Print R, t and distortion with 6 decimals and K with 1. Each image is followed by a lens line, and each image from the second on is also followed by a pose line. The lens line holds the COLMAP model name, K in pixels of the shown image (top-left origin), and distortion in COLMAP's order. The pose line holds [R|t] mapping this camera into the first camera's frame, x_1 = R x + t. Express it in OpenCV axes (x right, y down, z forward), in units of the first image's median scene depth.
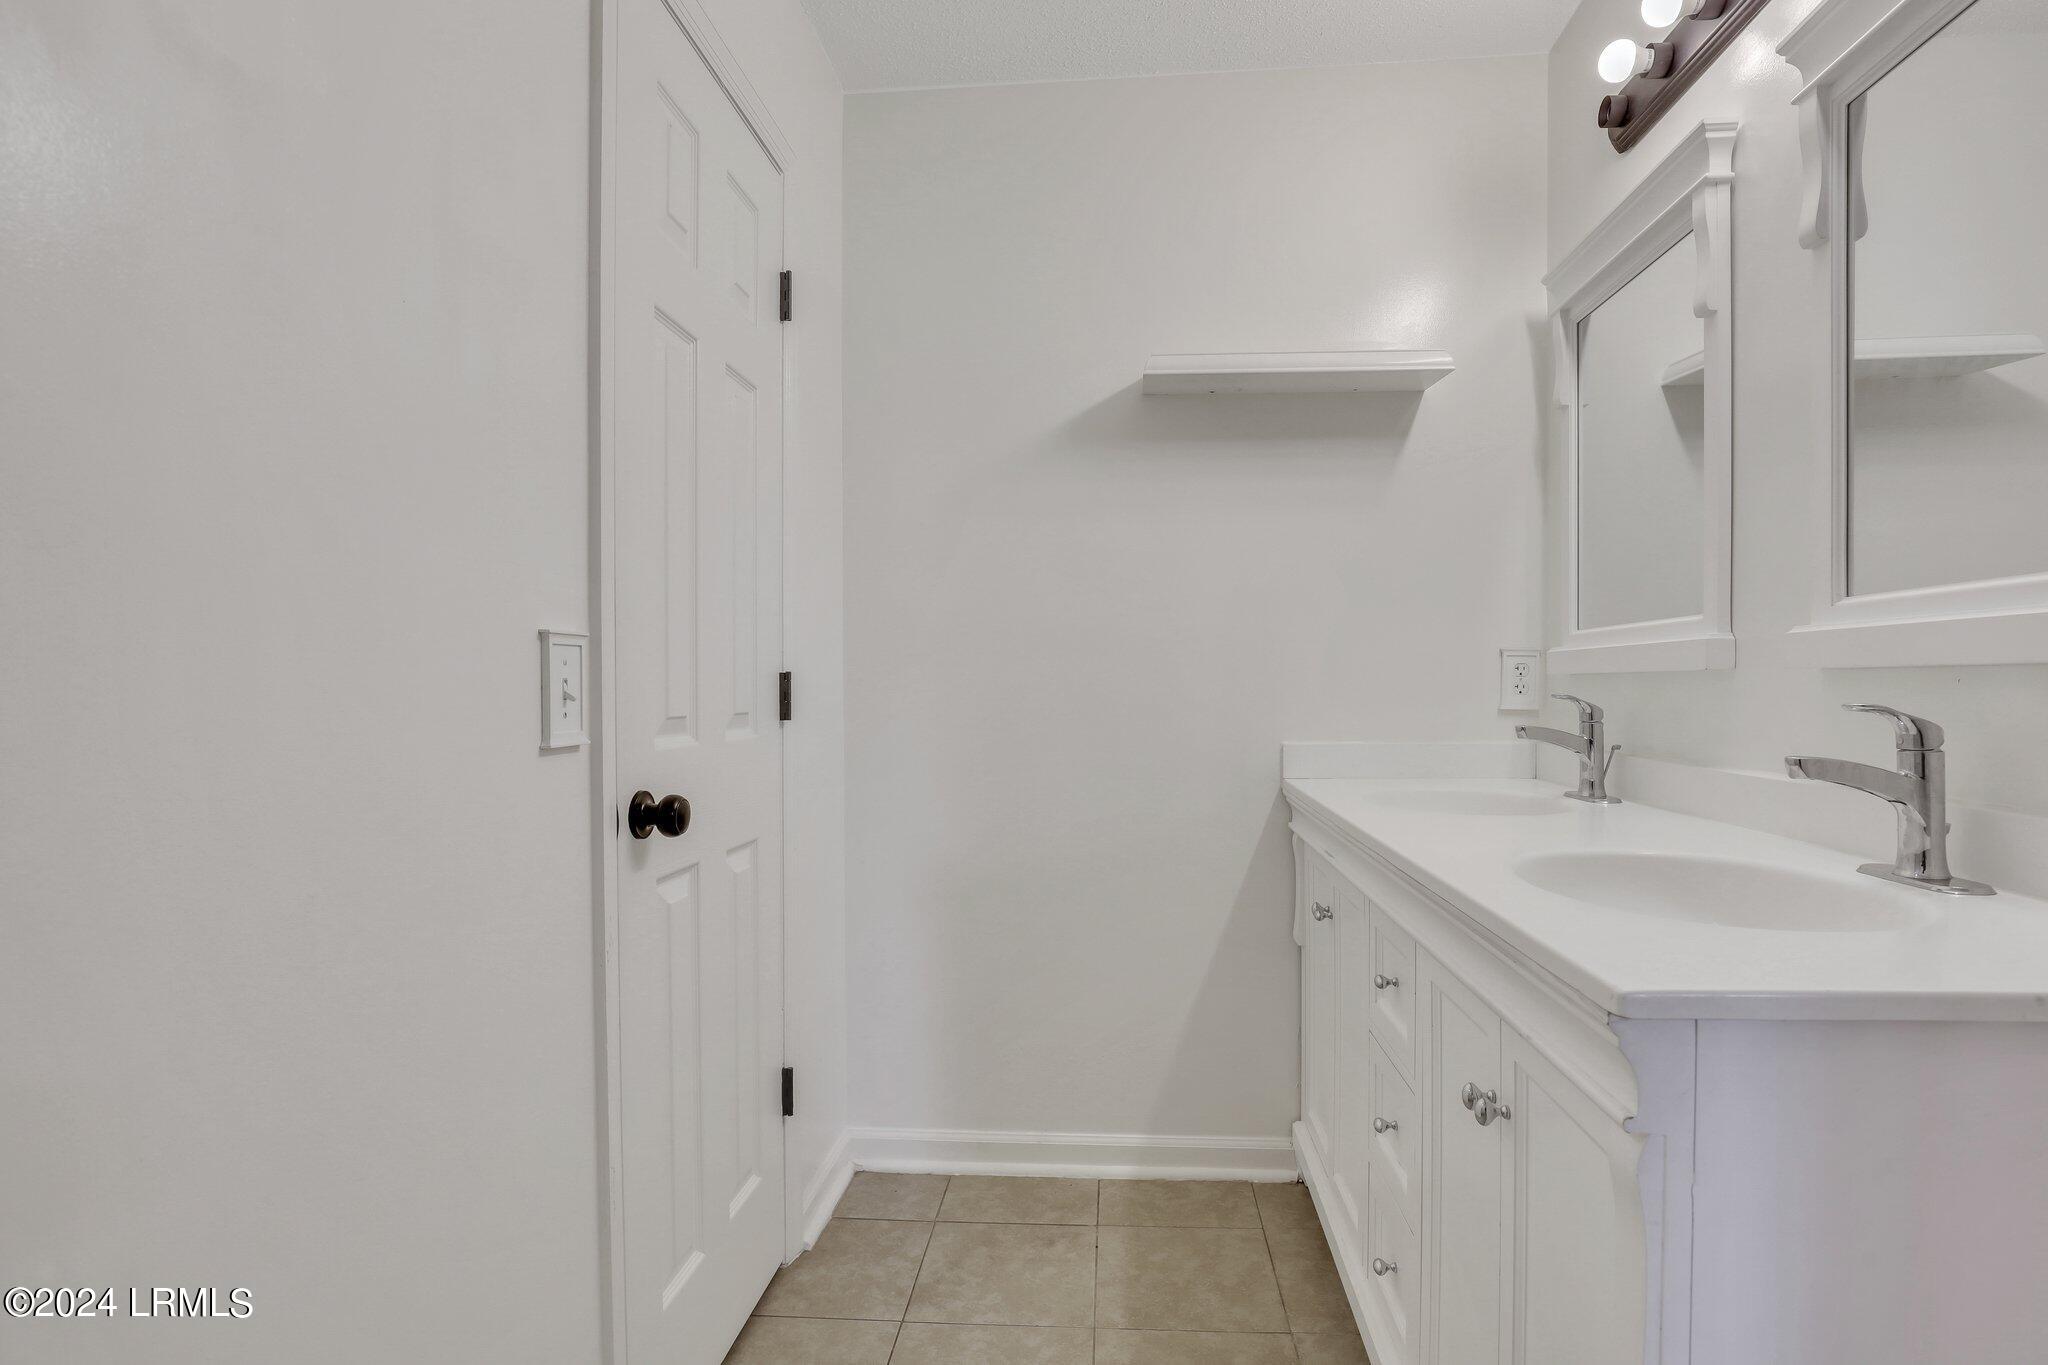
lens RADIAL K [[983.8, 0, 1024.0], [0, 983.8, 682.5], [0, 0, 1]] dist [-0.000048, 0.000620]
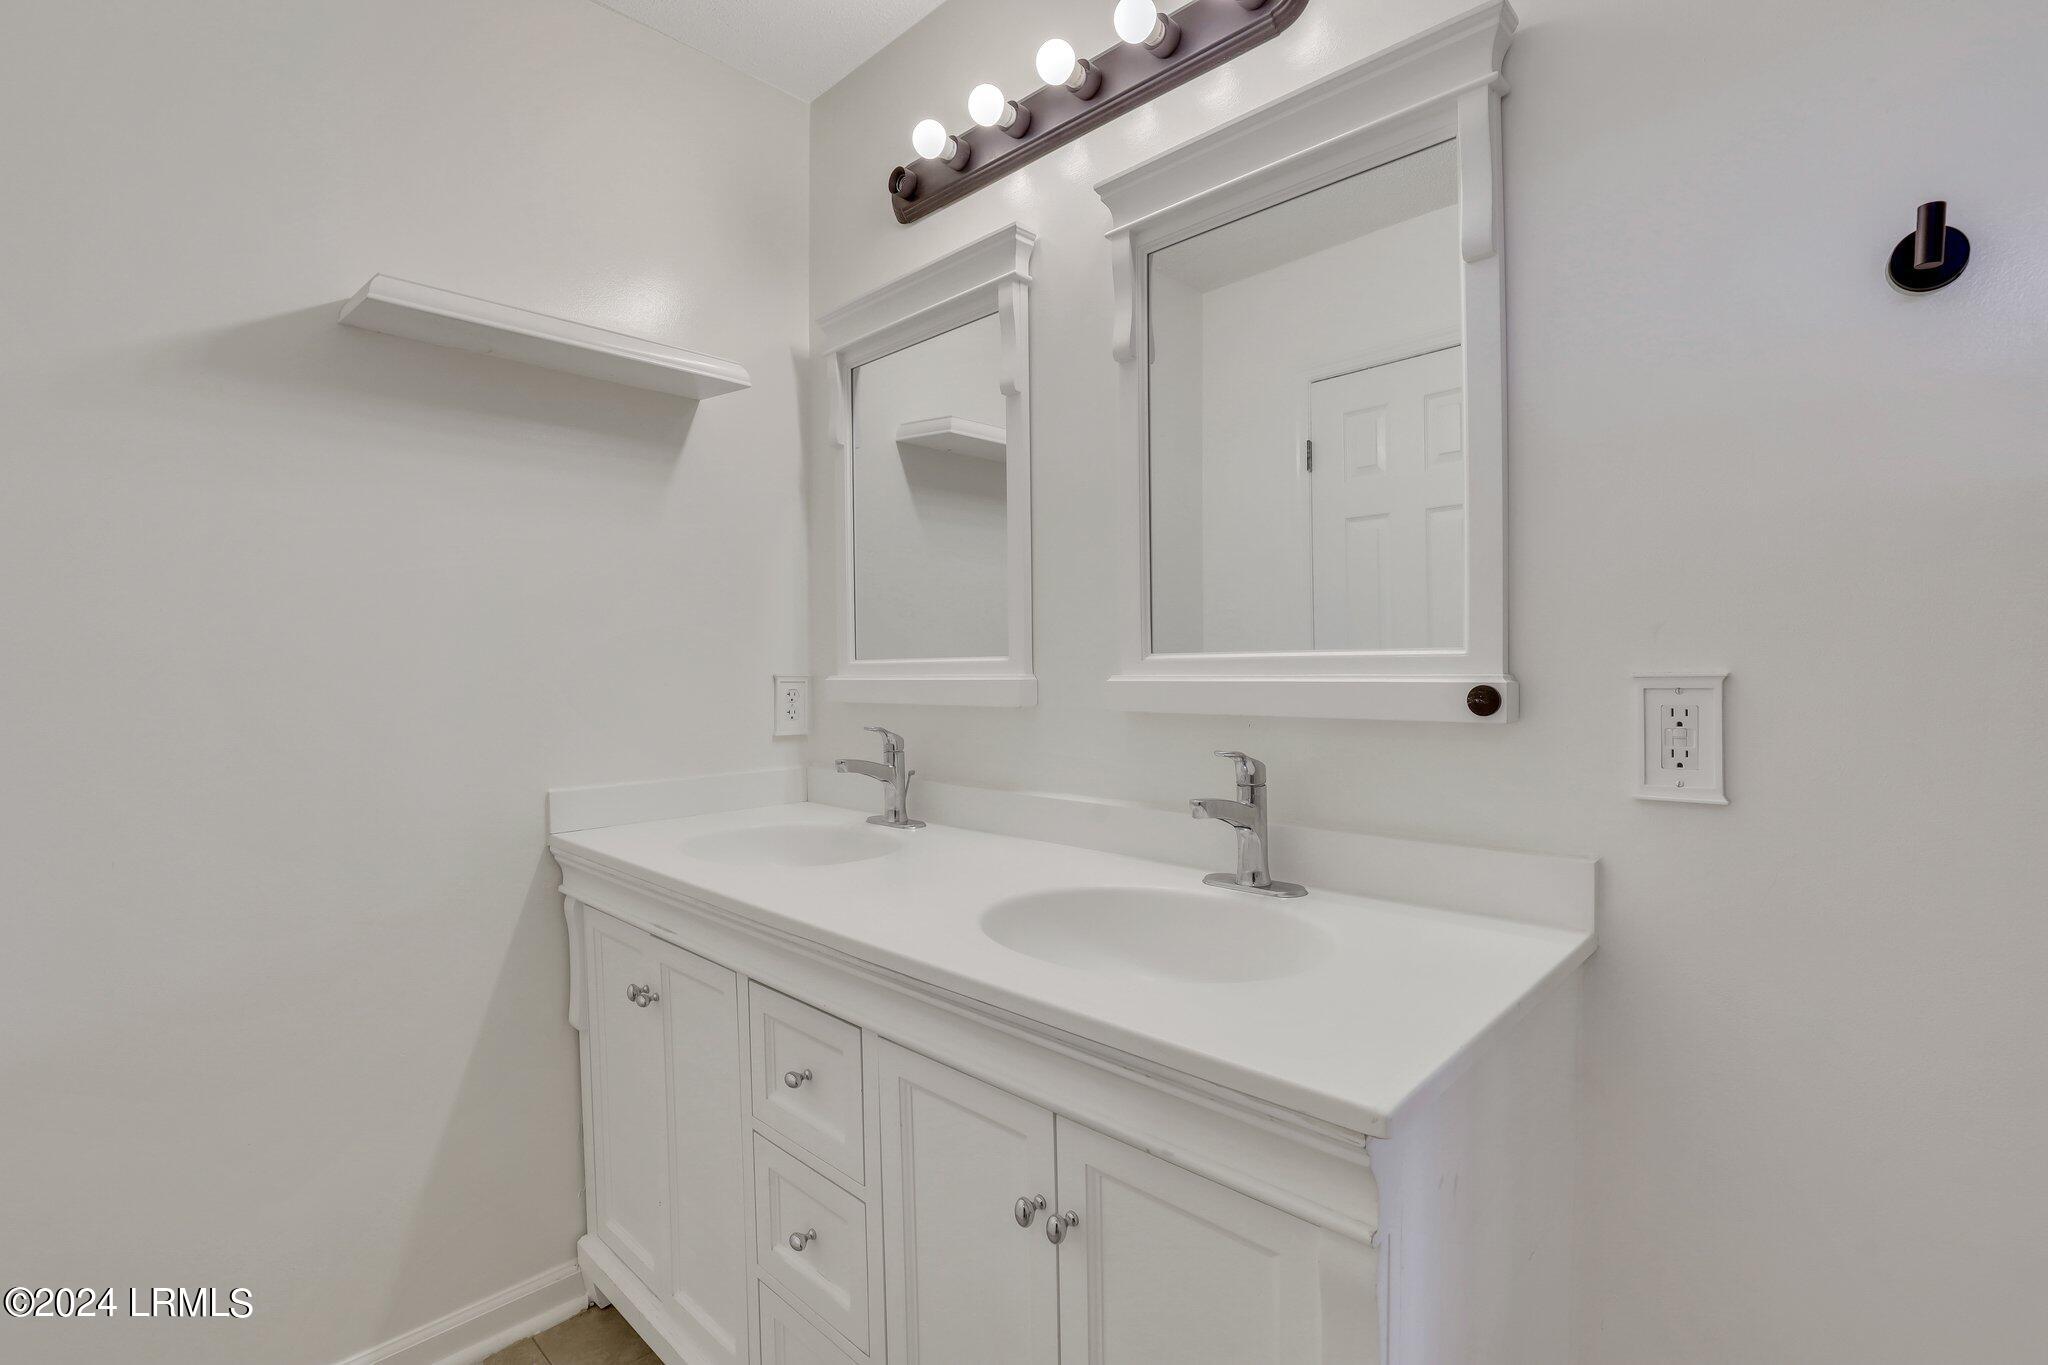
lens RADIAL K [[936.4, 0, 1036.4], [0, 936.4, 683.1], [0, 0, 1]] dist [-0.028464, 0.000133]
pose [[0.627022, -0.013191, 0.778890, -0.109379], [0.008736, 0.999913, 0.009901, -0.042018], [-0.778953, 0.000596, 0.627082, 0.251718]]
